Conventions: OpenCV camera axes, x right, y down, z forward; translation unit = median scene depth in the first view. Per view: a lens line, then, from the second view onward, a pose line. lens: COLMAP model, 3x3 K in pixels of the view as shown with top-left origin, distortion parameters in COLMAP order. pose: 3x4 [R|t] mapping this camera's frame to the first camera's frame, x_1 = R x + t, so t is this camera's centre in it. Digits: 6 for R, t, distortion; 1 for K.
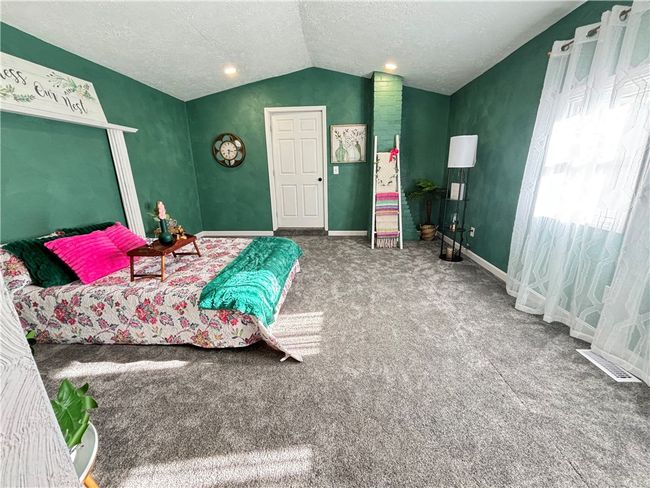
lens RADIAL K [[264.1, 0, 327.3], [0, 264.1, 244.7], [0, 0, 1]] dist [0.000170, -0.000234]
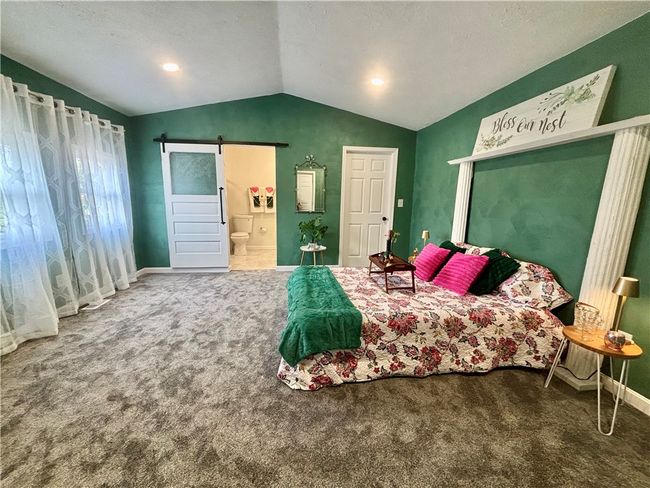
lens RADIAL K [[262.4, 0, 325.0], [0, 262.4, 244.0], [0, 0, 1]] dist [-0.003714, -0.000176]
pose [[-0.984848, 0.029703, -0.170860, -0.074718], [-0.047853, 0.900430, 0.432361, -0.313031], [0.166690, 0.433985, -0.885365, 1.078608]]
